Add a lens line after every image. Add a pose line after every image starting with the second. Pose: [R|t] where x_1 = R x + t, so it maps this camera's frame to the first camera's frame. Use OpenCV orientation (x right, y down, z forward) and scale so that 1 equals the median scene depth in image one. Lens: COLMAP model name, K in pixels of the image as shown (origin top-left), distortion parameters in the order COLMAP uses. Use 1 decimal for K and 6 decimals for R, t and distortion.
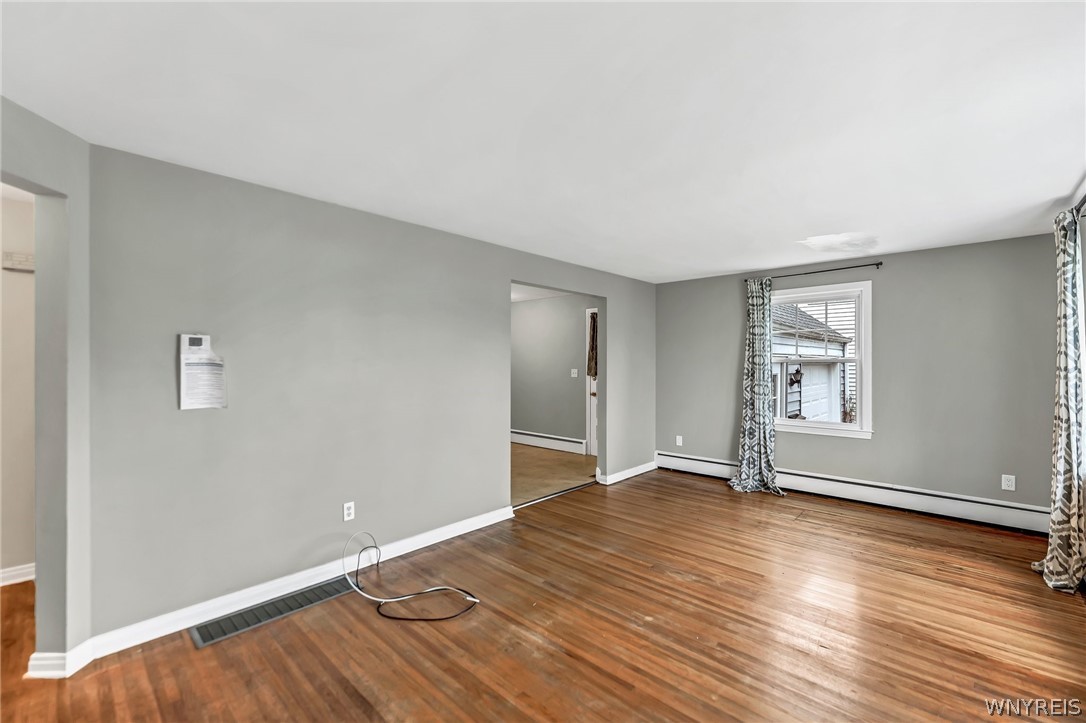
lens RADIAL K [[450.4, 0, 553.1], [0, 450.4, 361.9], [0, 0, 1]] dist [-0.003308, 0.000170]
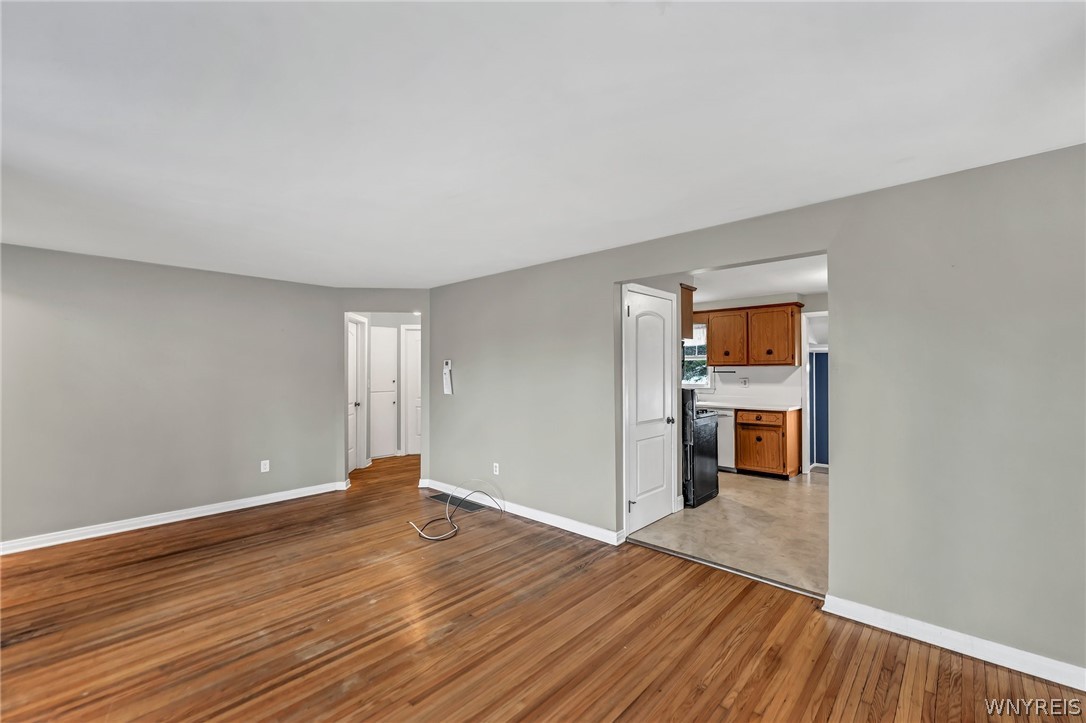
lens RADIAL K [[450.4, 0, 550.6], [0, 450.4, 369.4], [0, 0, 1]] dist [-0.003308, 0.000170]
pose [[0.008398, -0.001141, -0.999964, 1.058960], [0.002112, 0.999997, -0.001123, -0.008683], [0.999963, -0.002102, 0.008400, 1.129837]]
